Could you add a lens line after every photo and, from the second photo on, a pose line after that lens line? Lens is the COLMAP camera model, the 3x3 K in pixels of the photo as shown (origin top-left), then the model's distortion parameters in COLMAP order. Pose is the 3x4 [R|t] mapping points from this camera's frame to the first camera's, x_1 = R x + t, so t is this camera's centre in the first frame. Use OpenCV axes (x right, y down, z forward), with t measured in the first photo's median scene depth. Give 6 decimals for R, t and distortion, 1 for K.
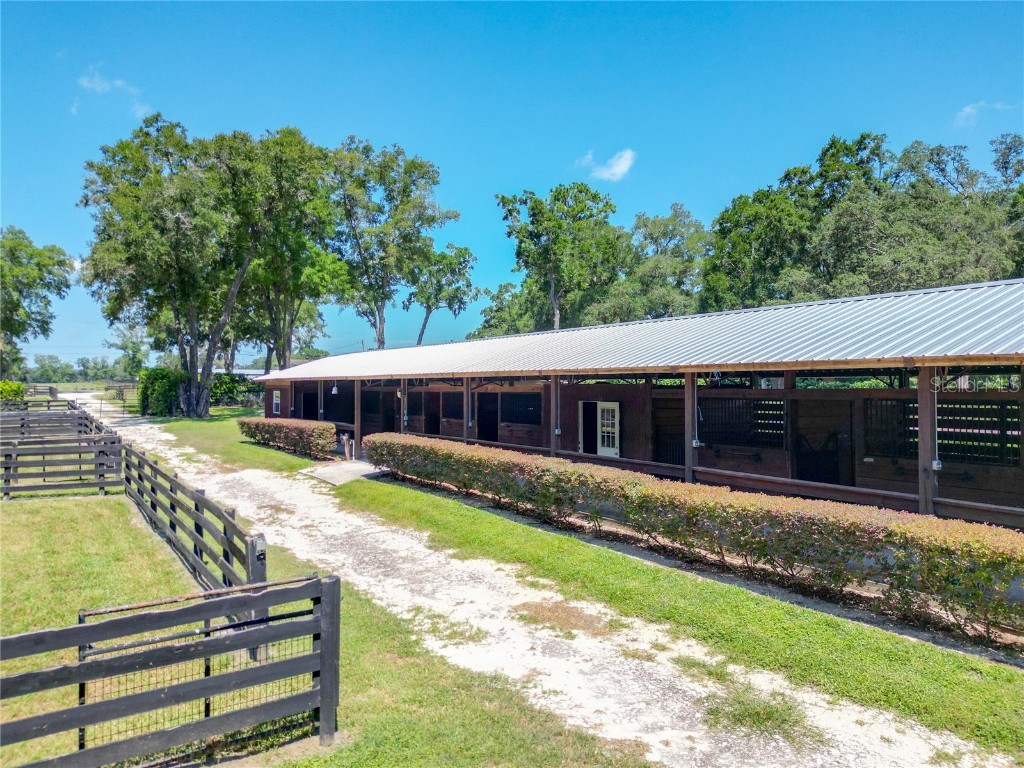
lens RADIAL K [[721.7, 0, 496.1], [0, 721.7, 384.4], [0, 0, 1]] dist [0.052691, -0.054893]
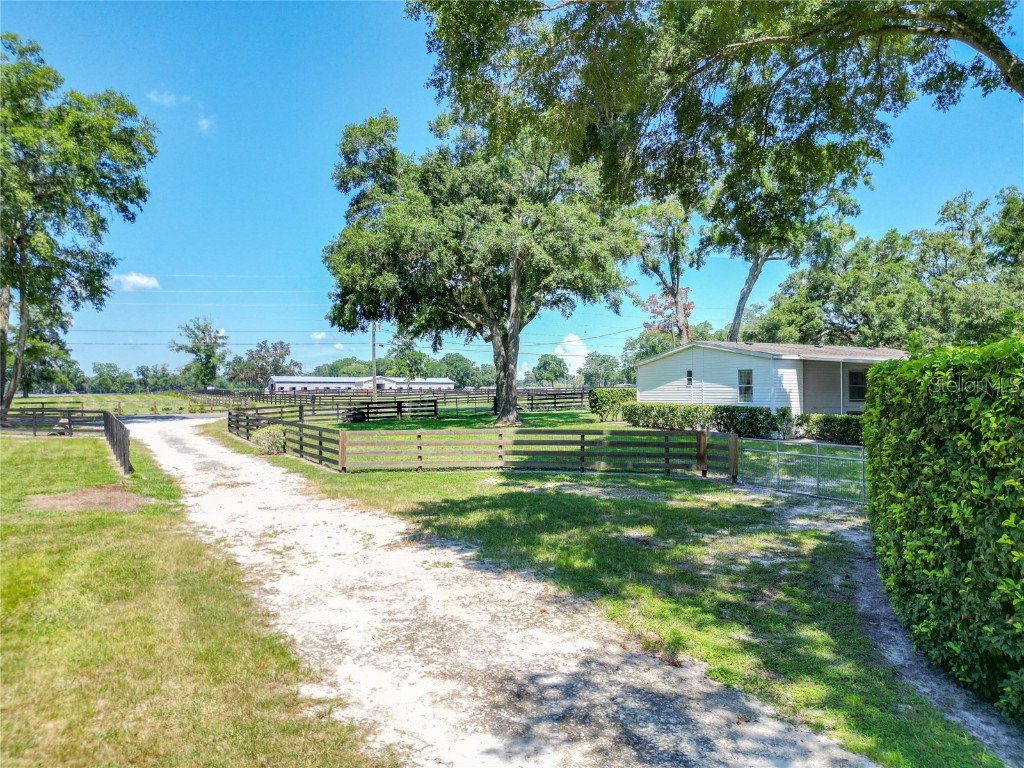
lens RADIAL K [[721.7, 0, 496.1], [0, 721.7, 384.4], [0, 0, 1]] dist [0.052691, -0.054893]
pose [[0.998167, -0.006516, -0.060163, -0.122760], [0.005973, 0.999940, -0.009207, -0.002624], [0.060219, 0.008831, 0.998146, 0.202258]]
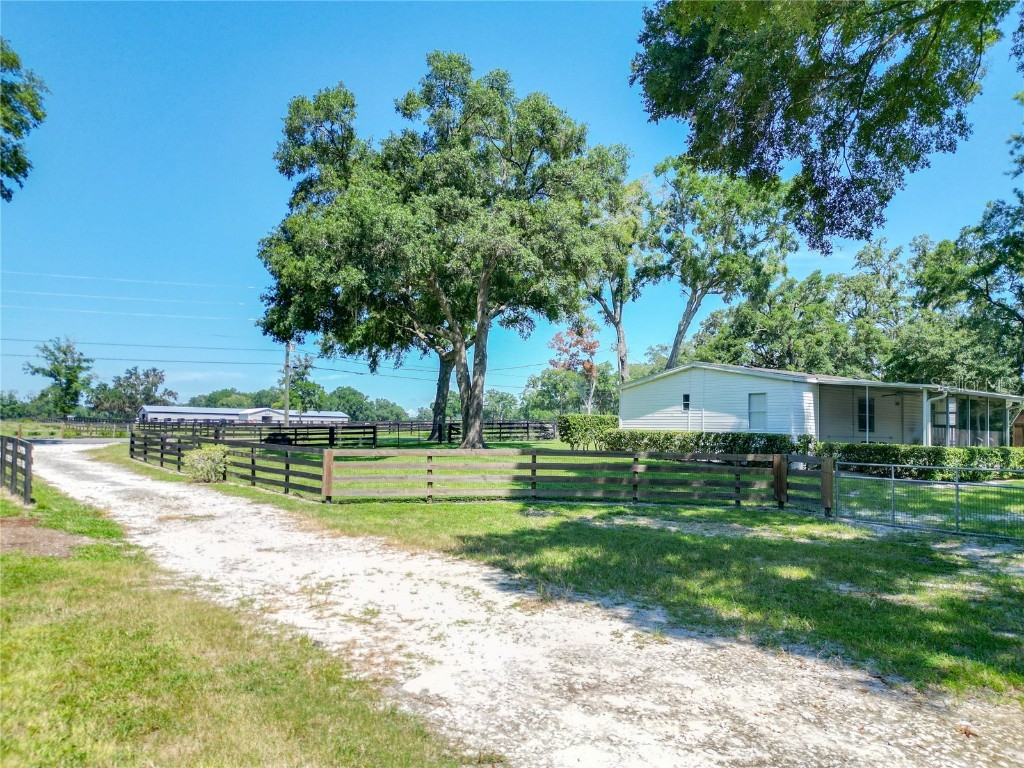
lens RADIAL K [[730.2, 0, 497.9], [0, 730.2, 409.8], [0, 0, 1]] dist [0.045244, -0.042964]
pose [[0.995197, 0.016277, 0.096526, -0.137199], [-0.013650, 0.999520, -0.027809, -0.000018], [-0.096933, 0.026358, 0.994942, 0.218234]]
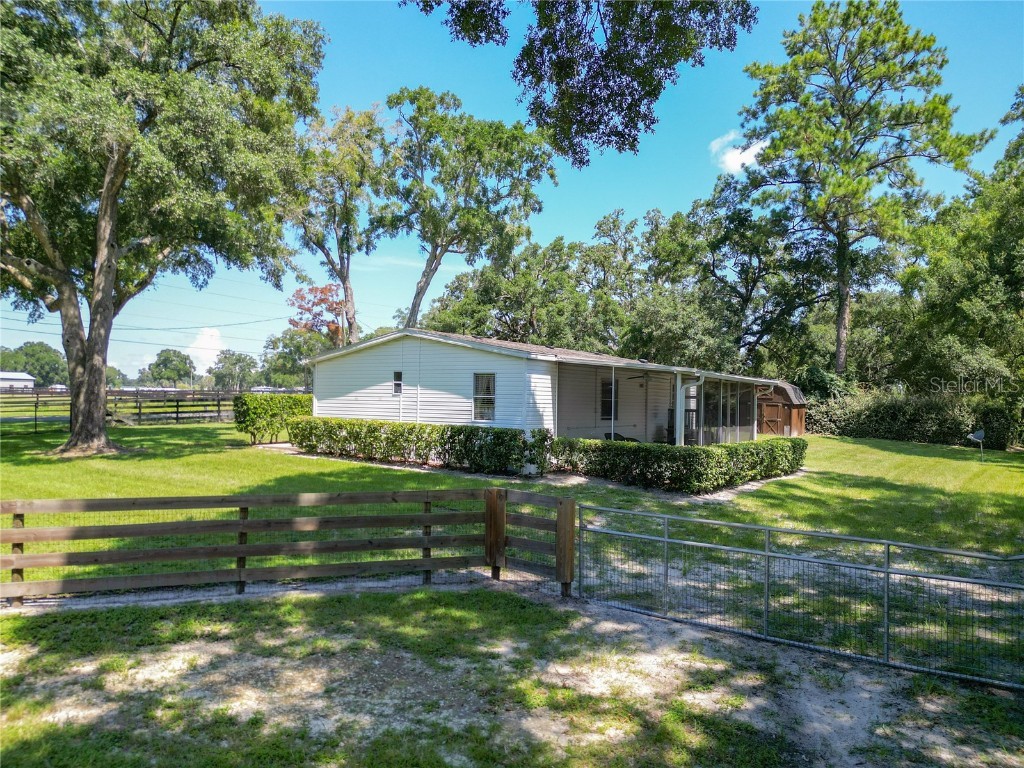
lens RADIAL K [[735.6, 0, 513.0], [0, 735.6, 404.7], [0, 0, 1]] dist [0.059487, -0.056251]
pose [[0.902522, 0.010220, 0.430523, -0.121829], [-0.015989, 0.999824, 0.009783, -0.003185], [-0.430347, -0.015713, 0.902527, 0.245365]]
